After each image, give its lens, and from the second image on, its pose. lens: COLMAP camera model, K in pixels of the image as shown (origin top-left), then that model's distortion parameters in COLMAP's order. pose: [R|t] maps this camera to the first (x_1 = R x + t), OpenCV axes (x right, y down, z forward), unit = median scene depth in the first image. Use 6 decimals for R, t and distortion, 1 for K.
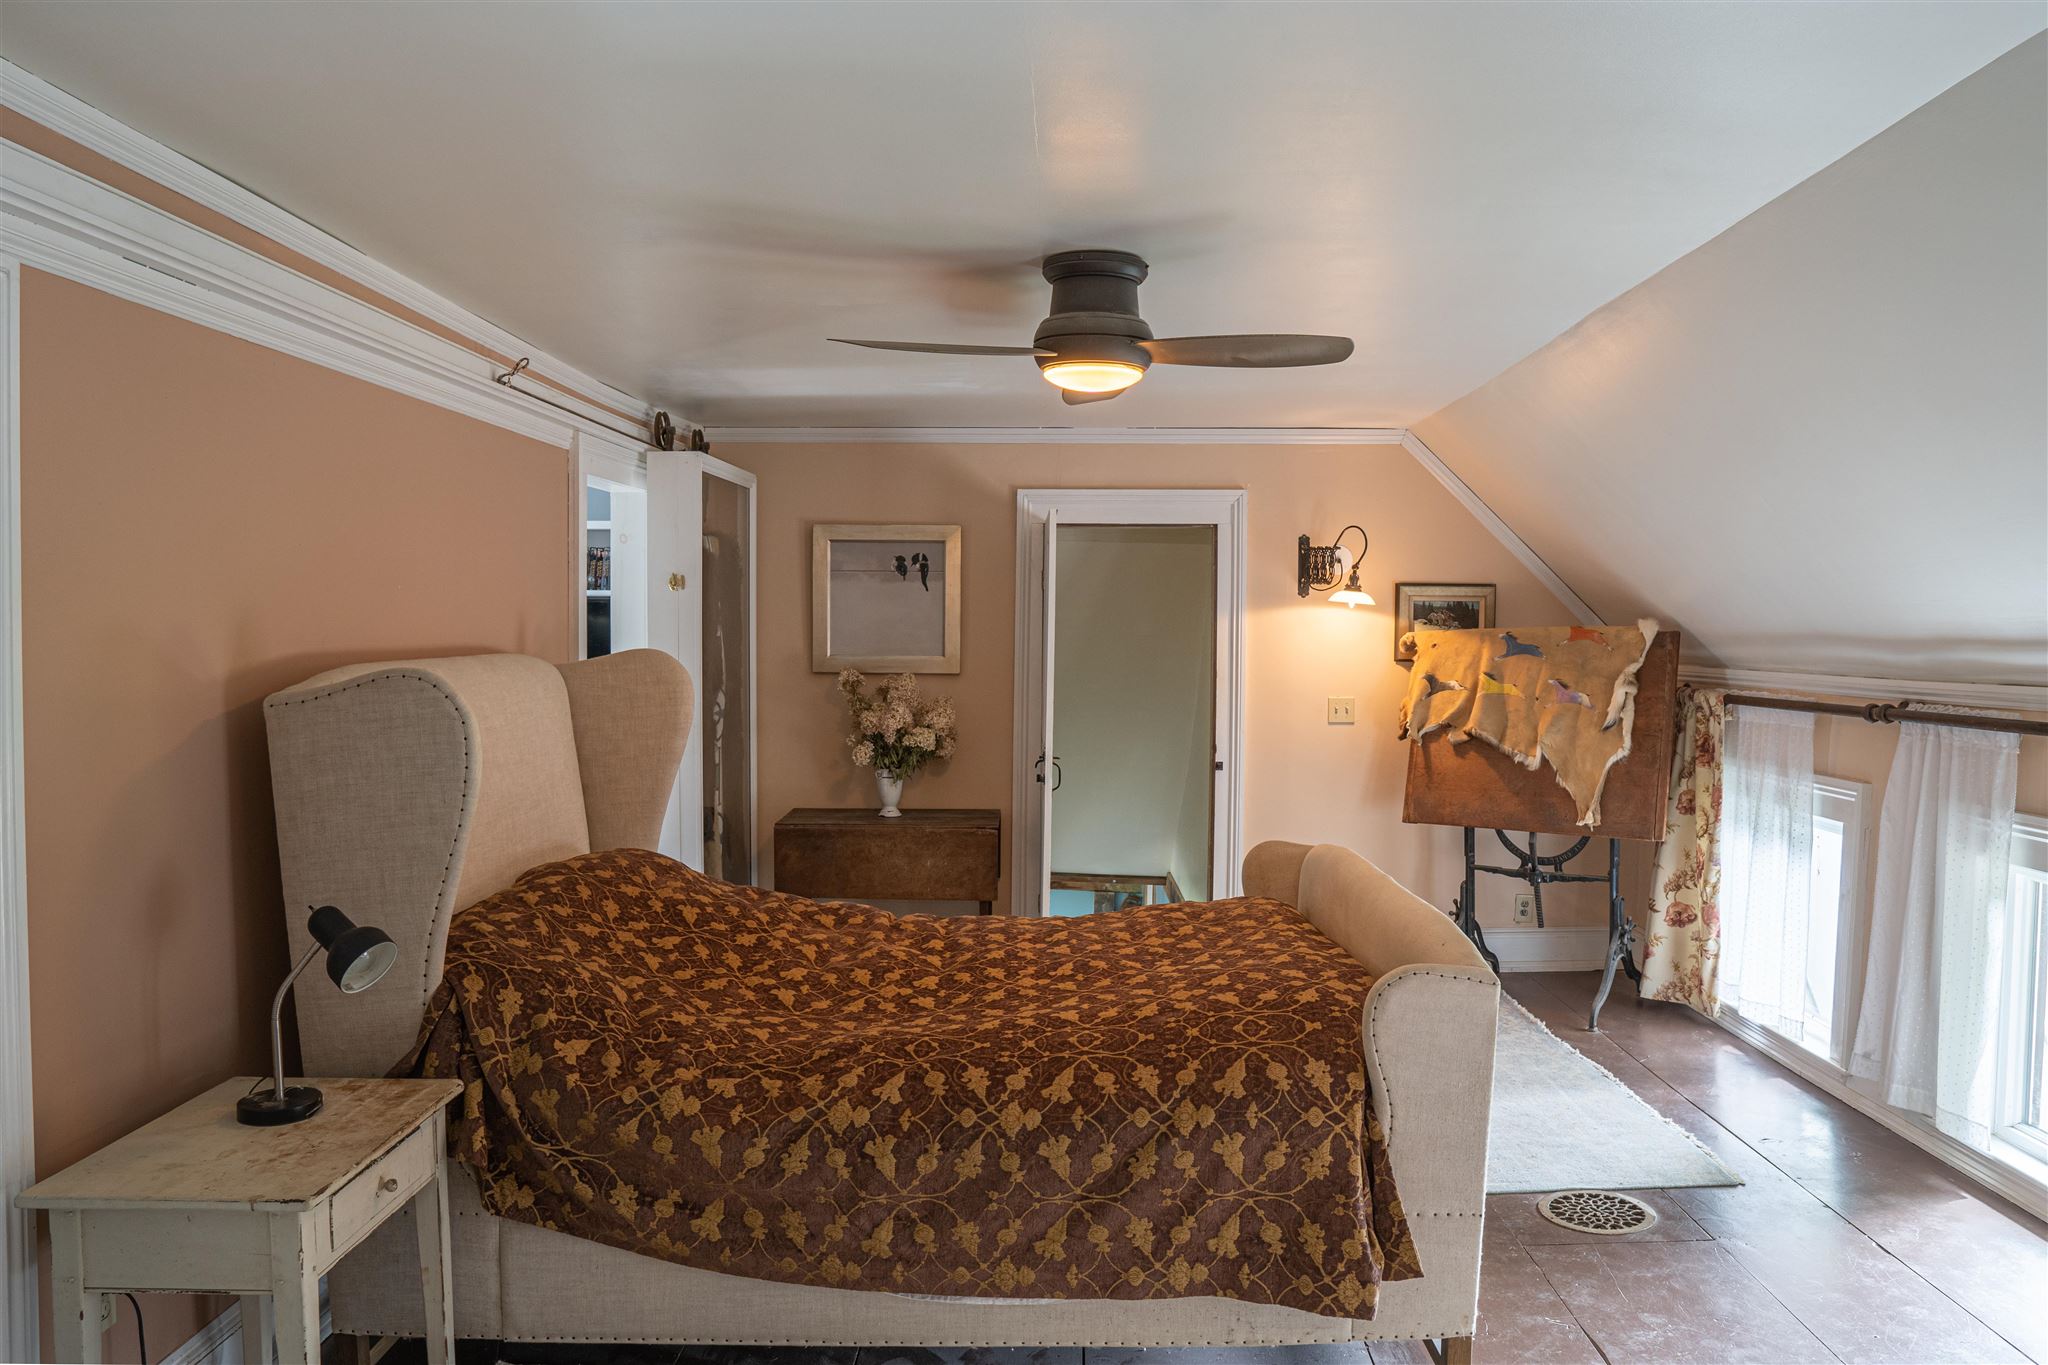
lens RADIAL K [[1410.9, 0, 1060.7], [0, 1410.9, 671.4], [0, 0, 1]] dist [-0.047931, 0.002604]
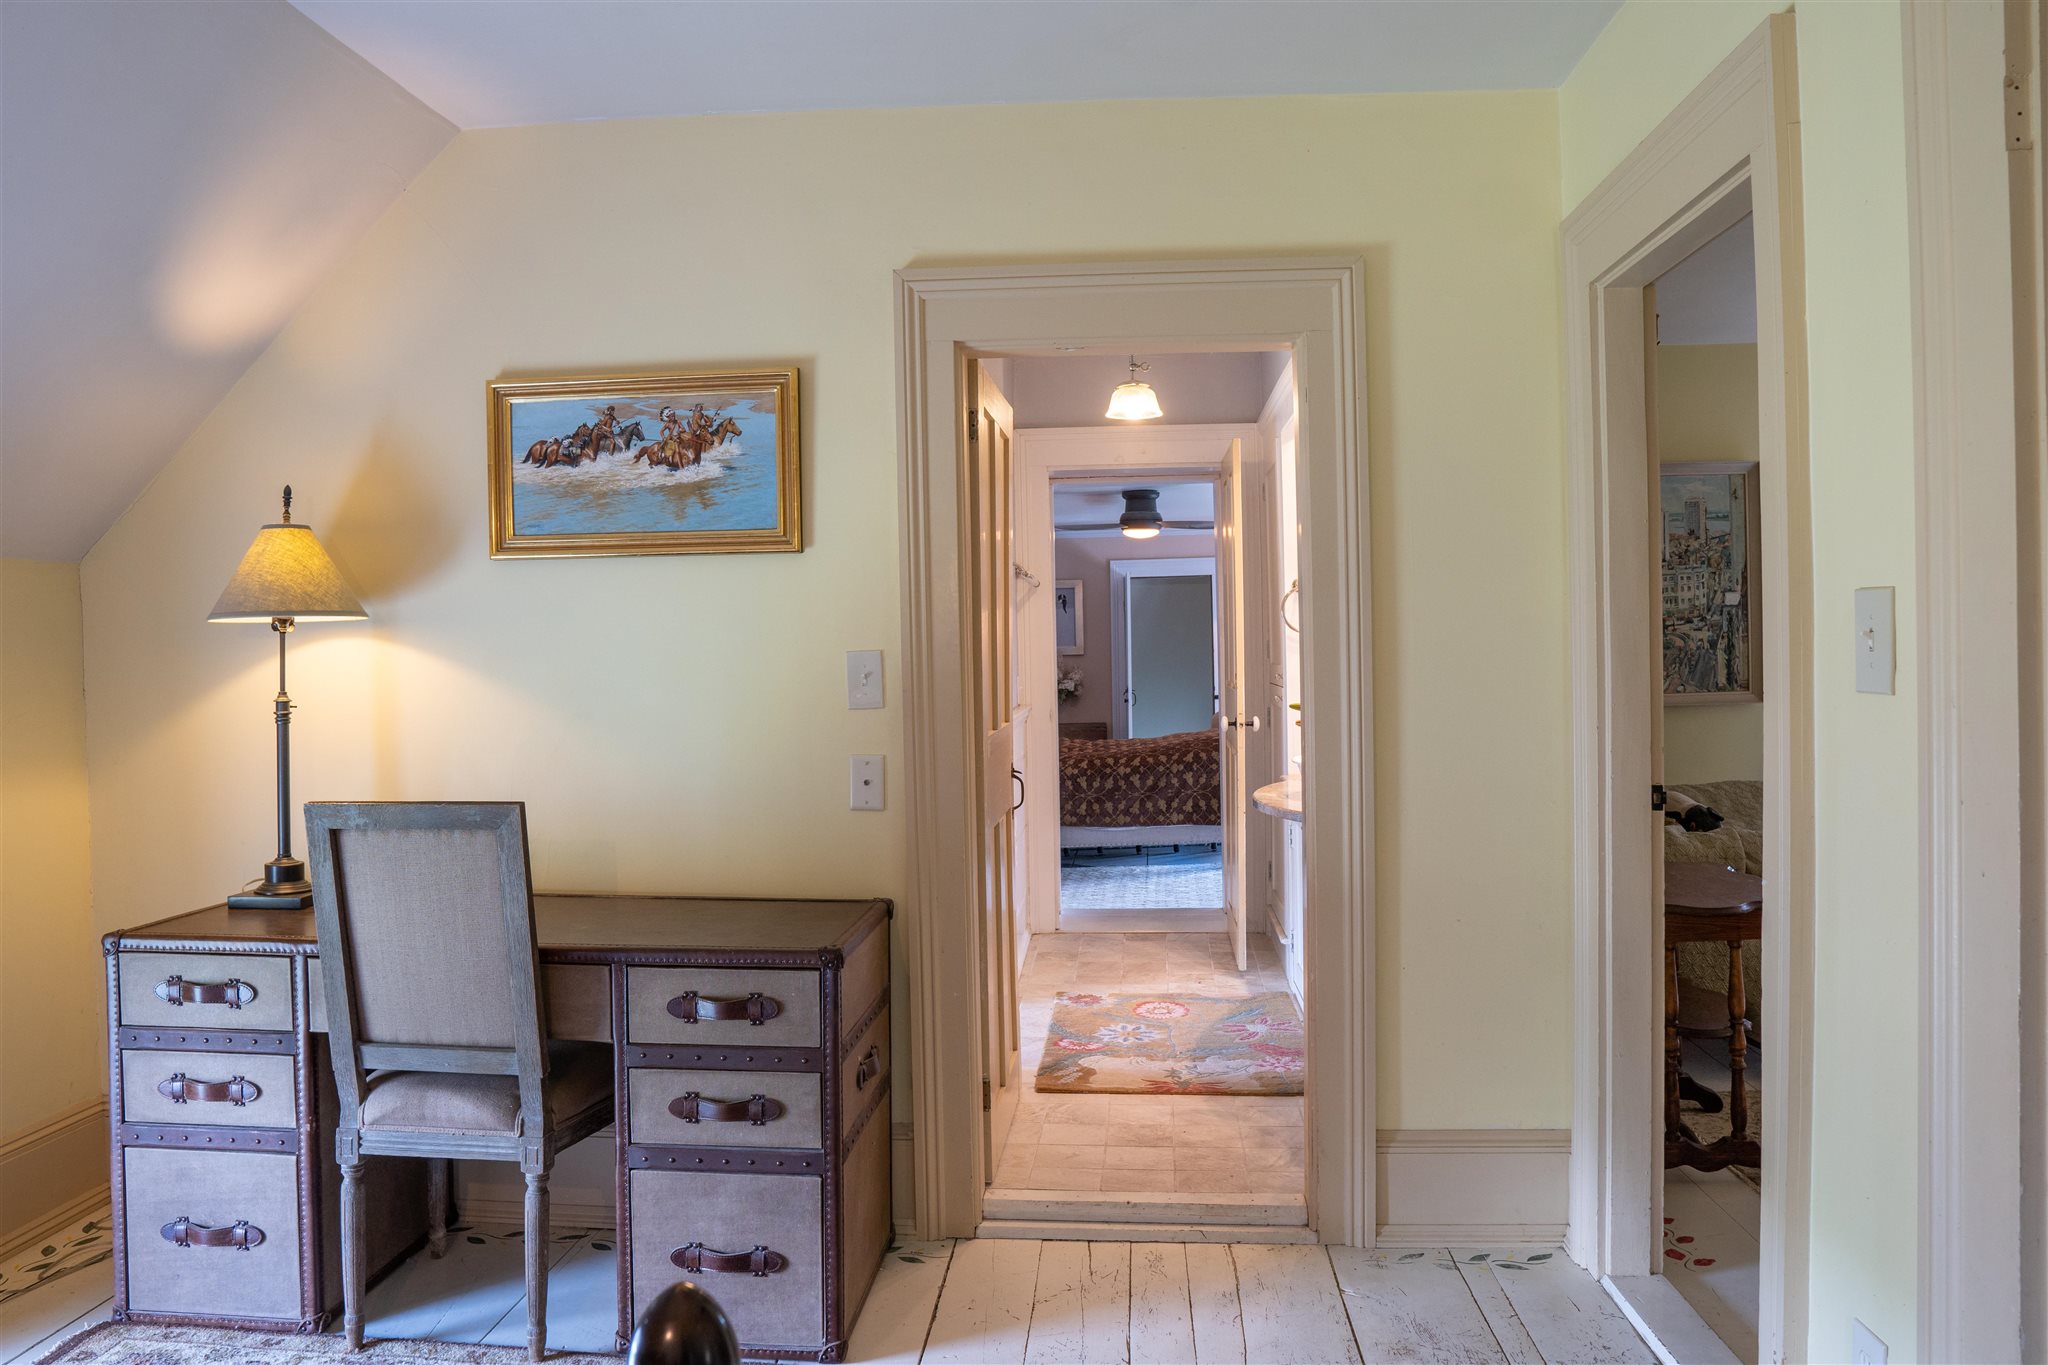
lens RADIAL K [[1410.9, 0, 1060.7], [0, 1410.9, 671.4], [0, 0, 1]] dist [-0.047931, 0.002604]
pose [[0.997983, -0.030072, -0.055909, 0.014597], [0.028954, 0.999366, -0.020698, 0.152270], [0.056496, 0.019038, 0.998221, -2.290535]]
